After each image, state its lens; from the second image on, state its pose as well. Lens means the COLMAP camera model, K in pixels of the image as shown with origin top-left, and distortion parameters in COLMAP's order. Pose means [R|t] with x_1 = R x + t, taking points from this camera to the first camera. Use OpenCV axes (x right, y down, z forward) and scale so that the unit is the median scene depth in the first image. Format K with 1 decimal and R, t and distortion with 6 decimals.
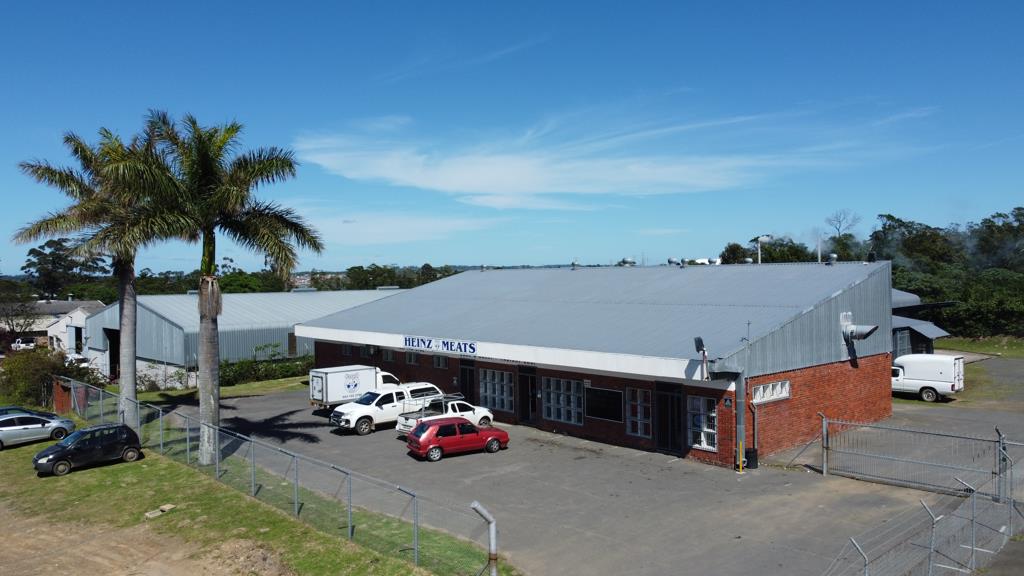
lens RADIAL K [[767.8, 0, 513.5], [0, 767.8, 289.2], [0, 0, 1]] dist [0.010668, 0.002444]
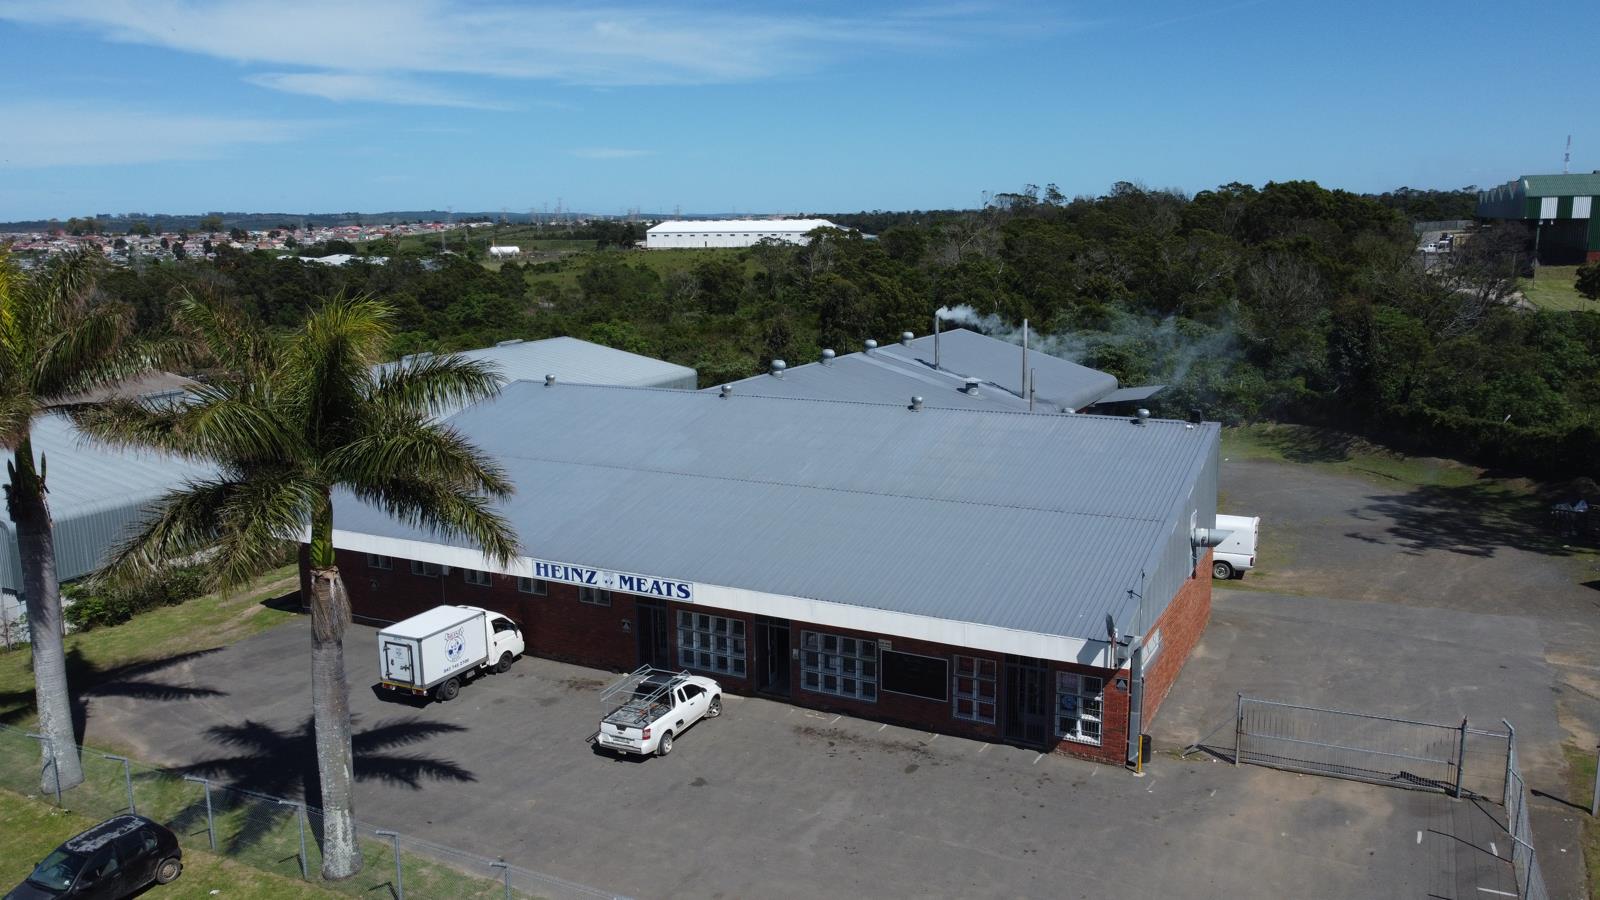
lens RADIAL K [[1199.7, 0, 806.1], [0, 1199.7, 449.6], [0, 0, 1]] dist [0.010668, 0.002444]
pose [[0.934617, -0.063048, 0.350022, -0.331749], [0.006980, 0.987224, 0.159186, -0.219476], [-0.355586, -0.146334, 0.923117, 0.053309]]
